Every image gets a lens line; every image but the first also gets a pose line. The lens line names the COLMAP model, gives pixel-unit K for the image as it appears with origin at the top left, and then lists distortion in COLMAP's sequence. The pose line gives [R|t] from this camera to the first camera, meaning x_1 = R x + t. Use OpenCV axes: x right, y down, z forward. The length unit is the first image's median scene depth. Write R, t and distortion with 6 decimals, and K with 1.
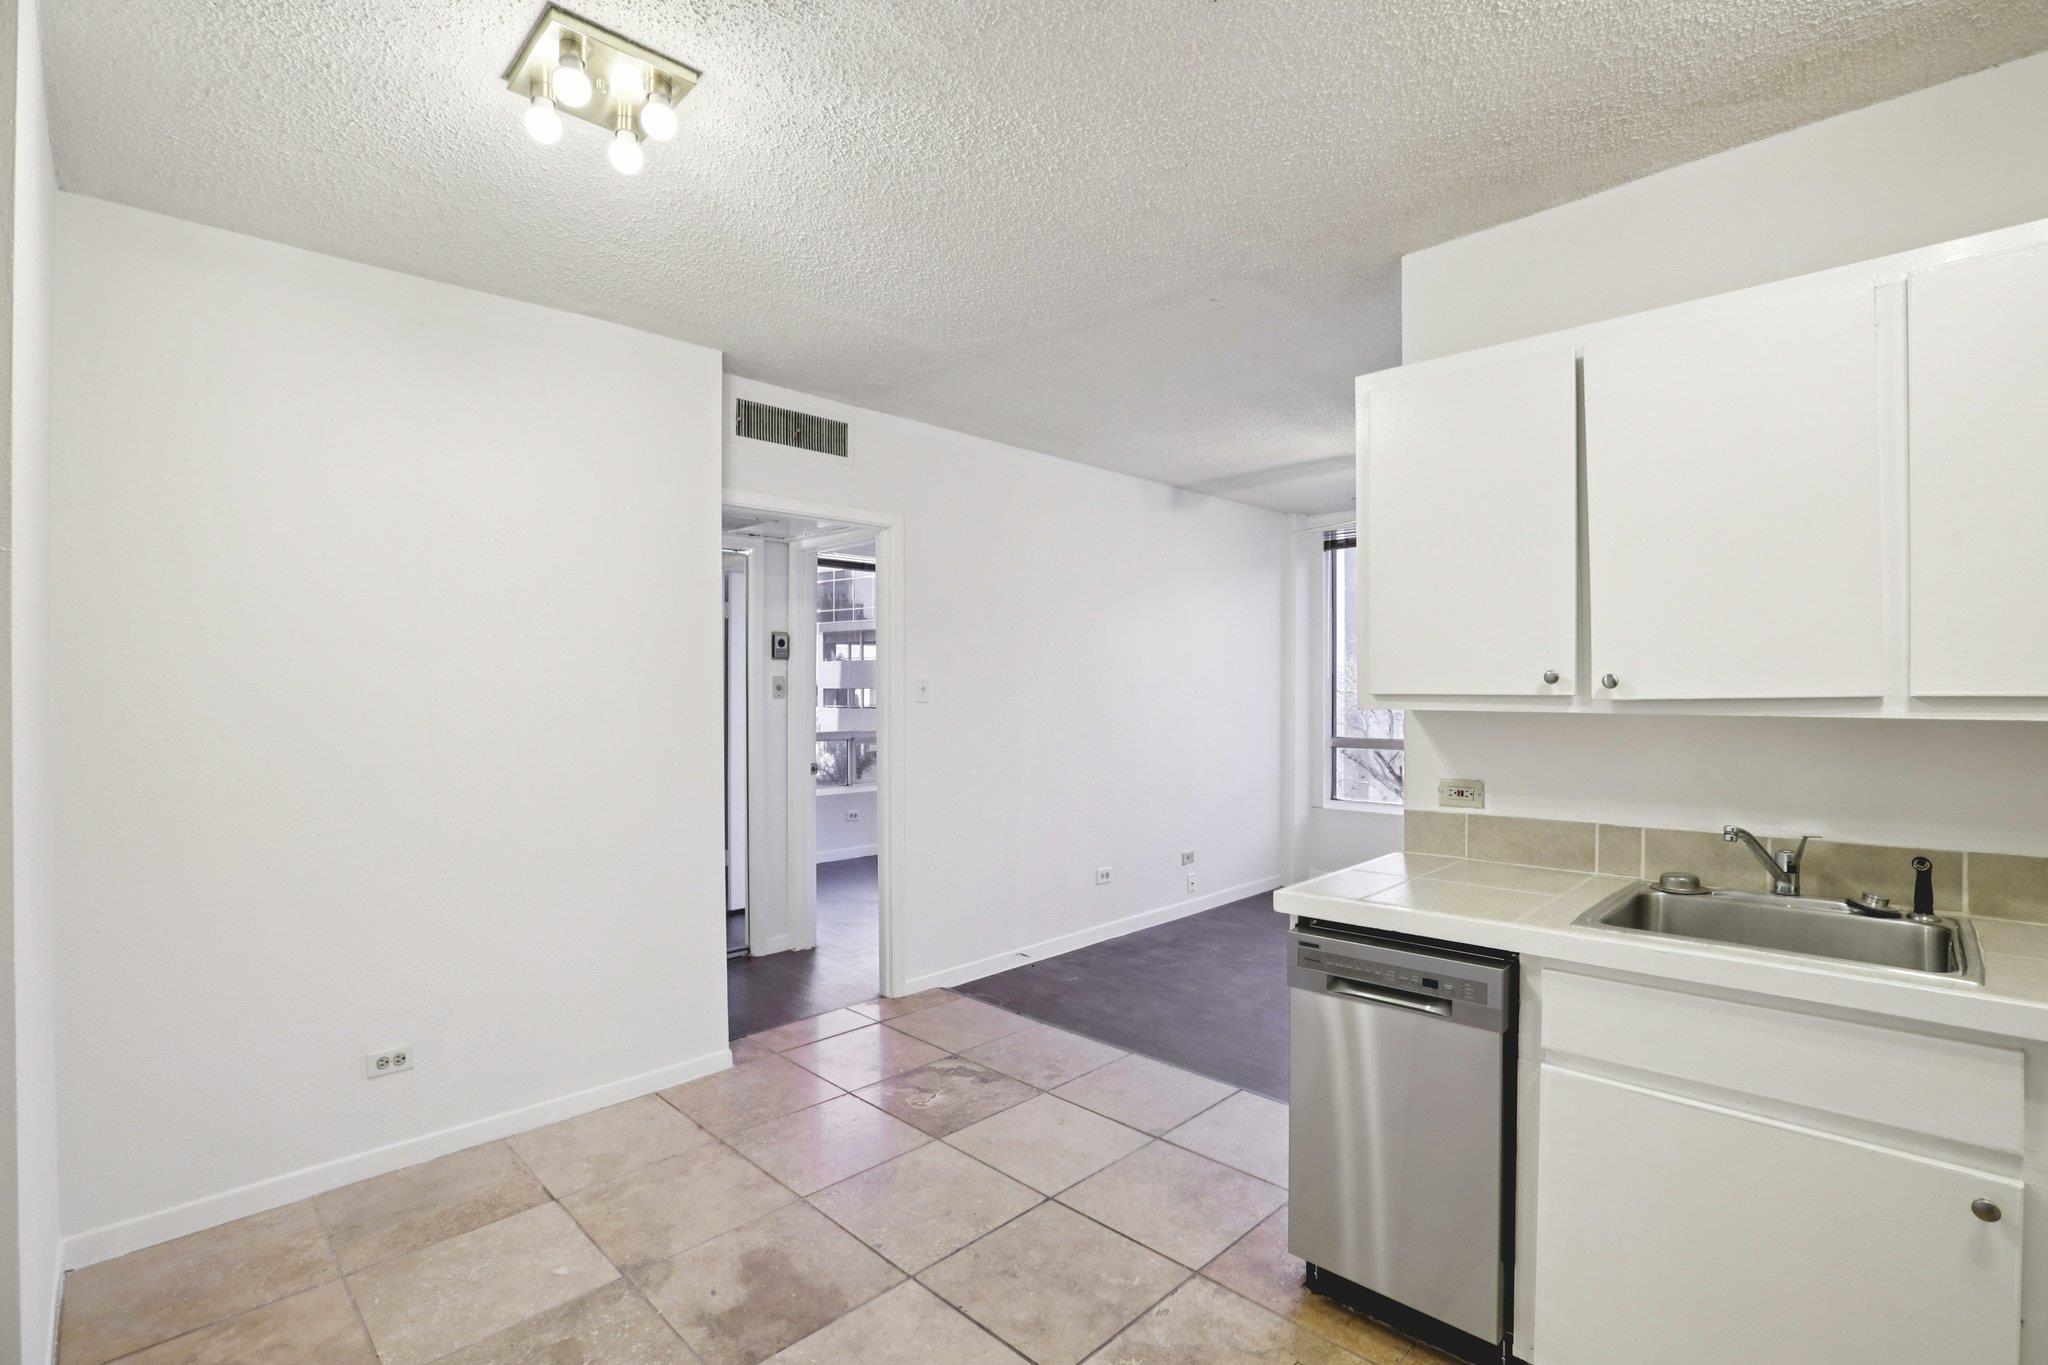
lens RADIAL K [[935.5, 0, 1018.9], [0, 935.5, 696.4], [0, 0, 1]] dist [-0.027350, 0.005047]
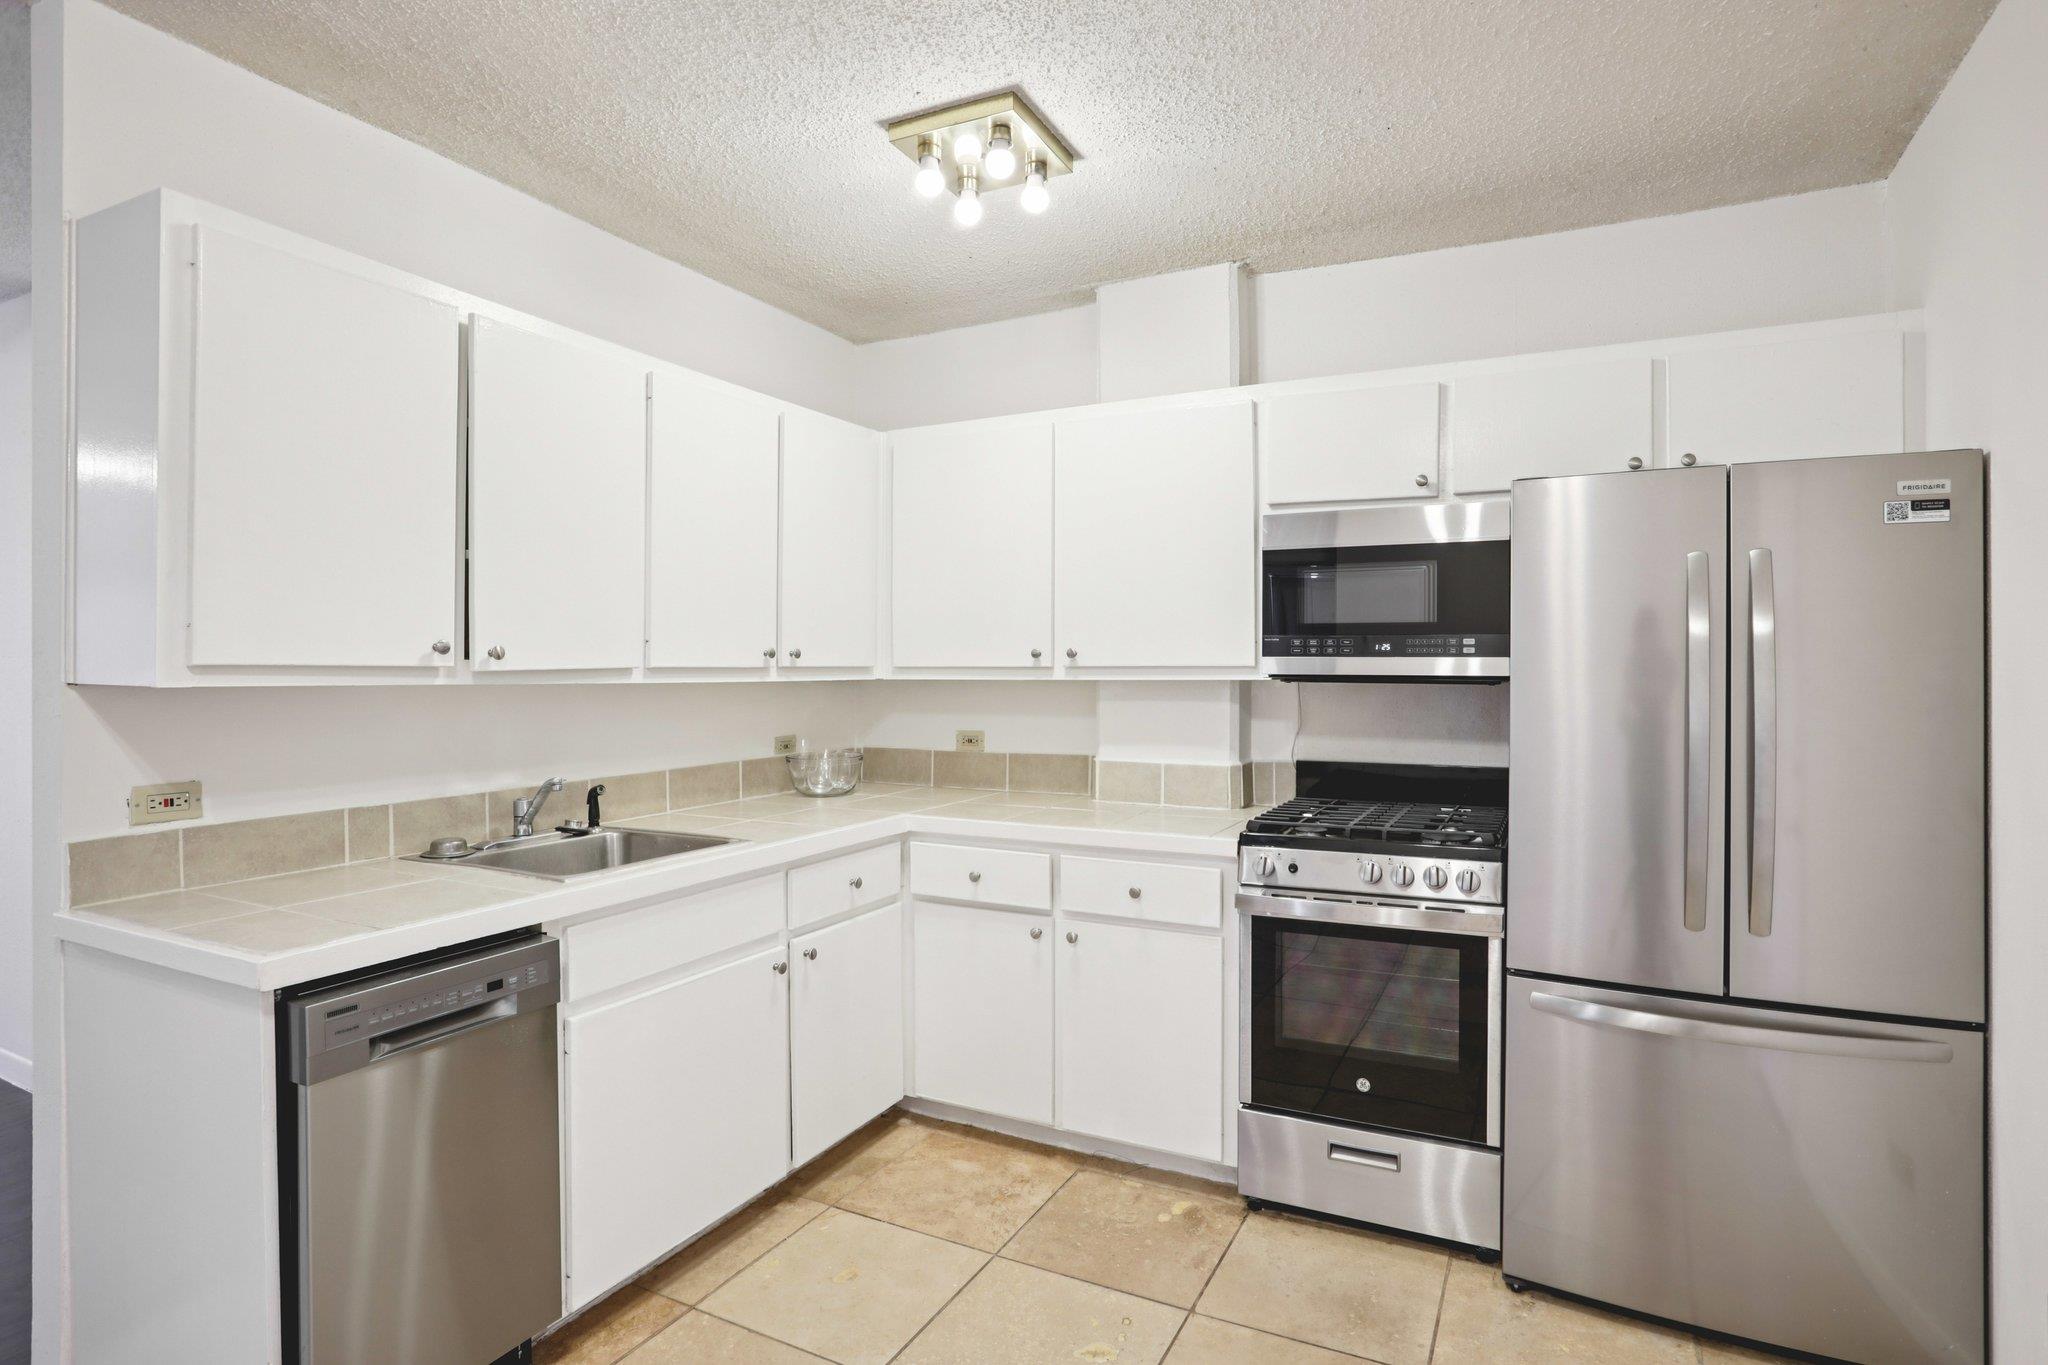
lens RADIAL K [[1098.0, 0, 1027.2], [0, 1098.0, 667.3], [0, 0, 1]] dist [-0.030550, 0.021536]
pose [[-0.303390, 0.001807, 0.952865, -0.651175], [0.004645, 0.999989, -0.000417, 0.002630], [-0.952855, 0.004300, -0.303395, 0.750186]]
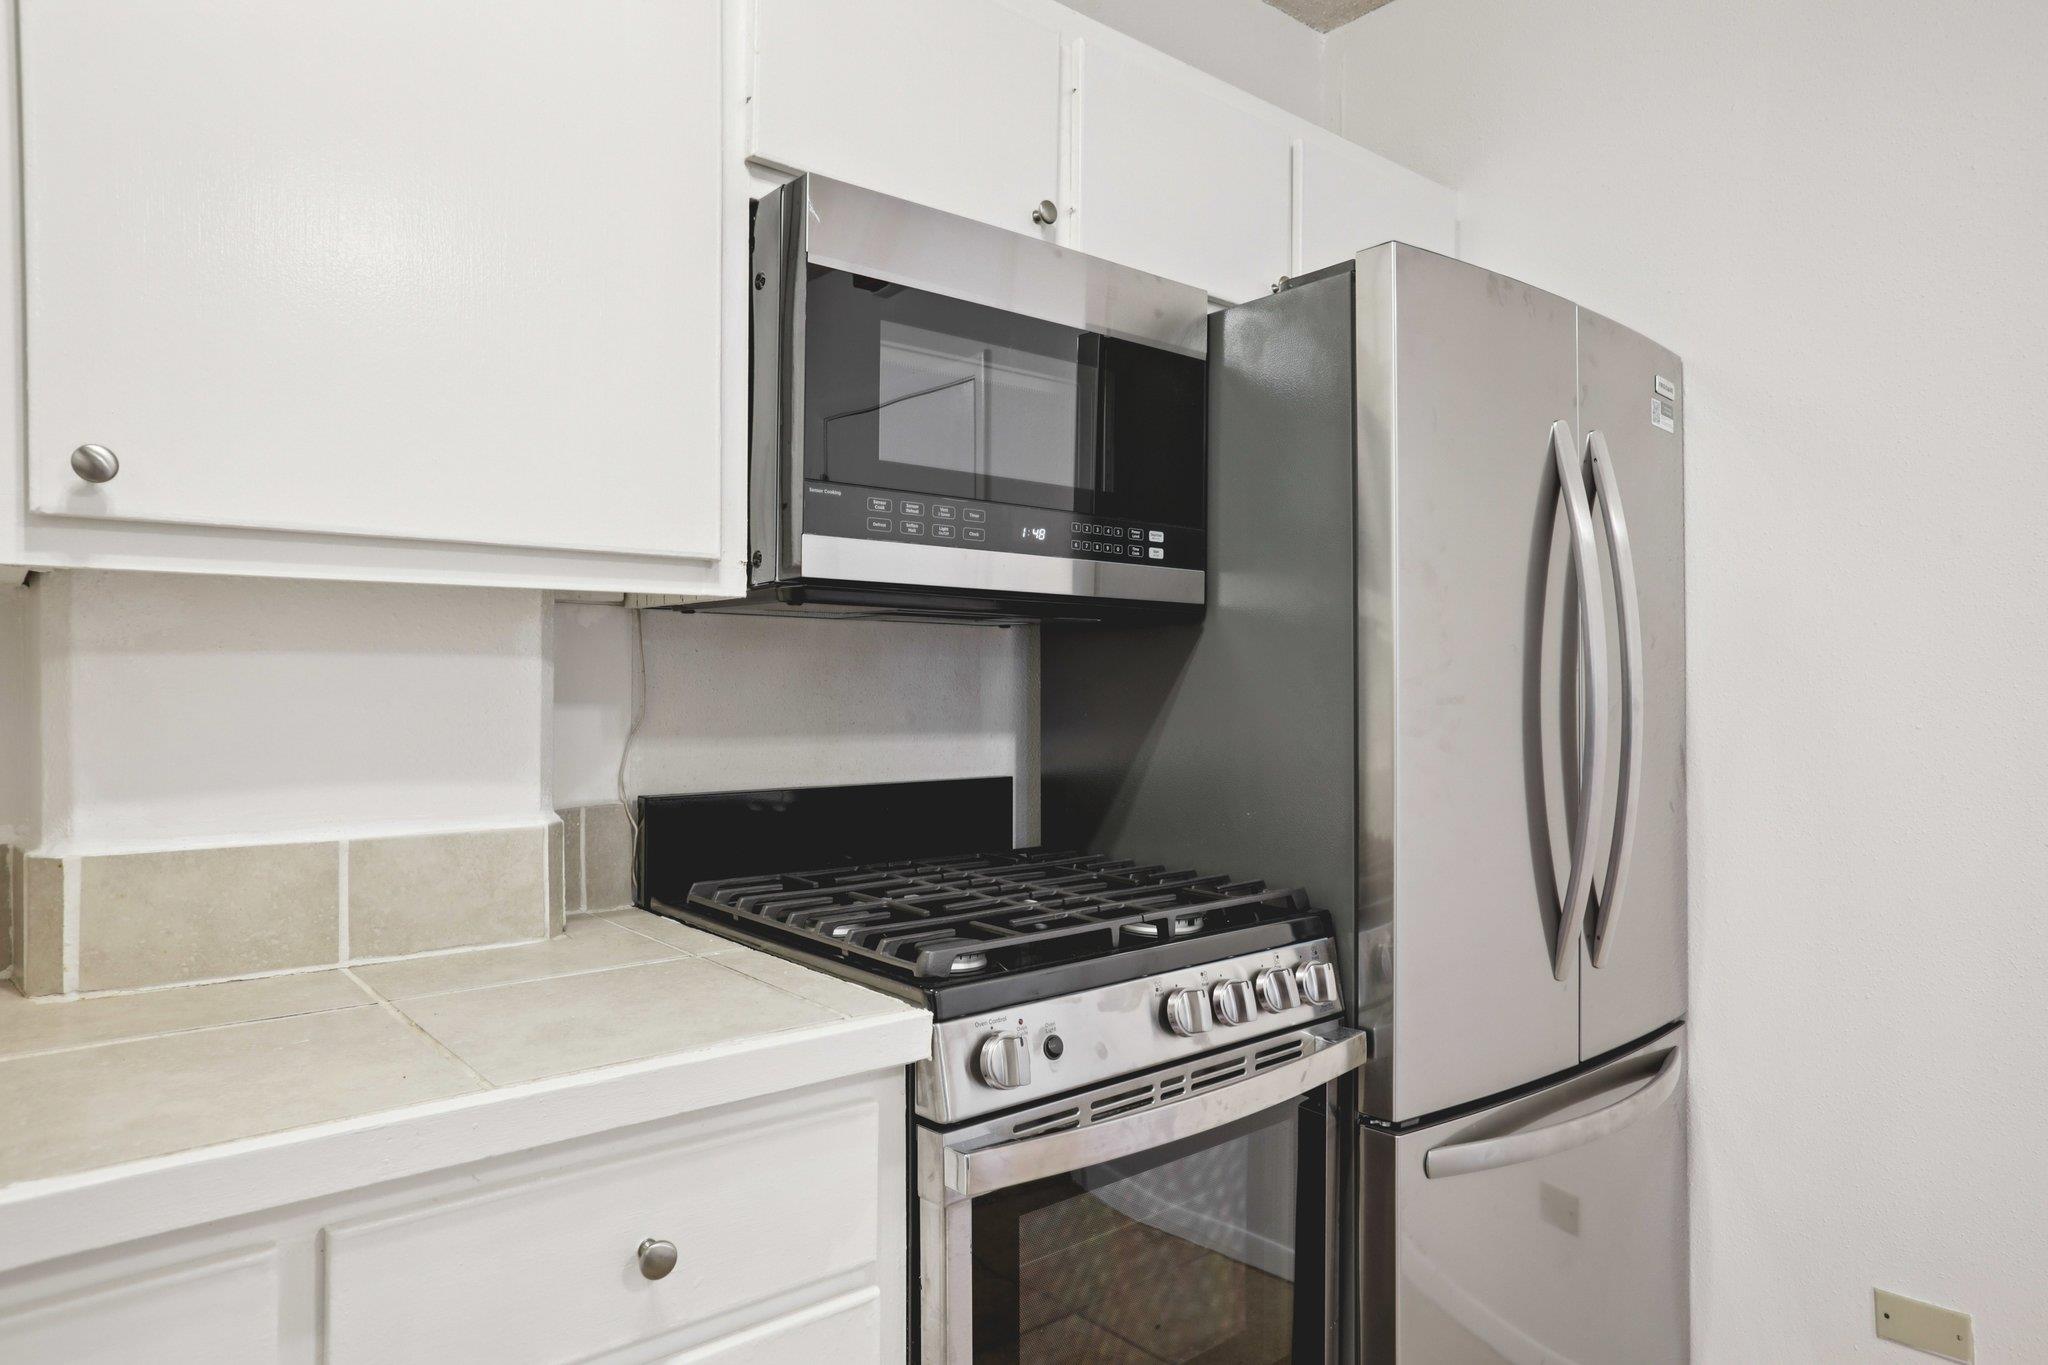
lens RADIAL K [[1283.2, 0, 1030.7], [0, 1283.2, 689.2], [0, 0, 1]] dist [0.004658, 0.002535]
pose [[-0.996480, -0.004744, 0.083700, 0.450418], [-0.004100, 0.999961, 0.007866, 0.064805], [-0.083734, 0.007496, -0.996460, 0.672235]]
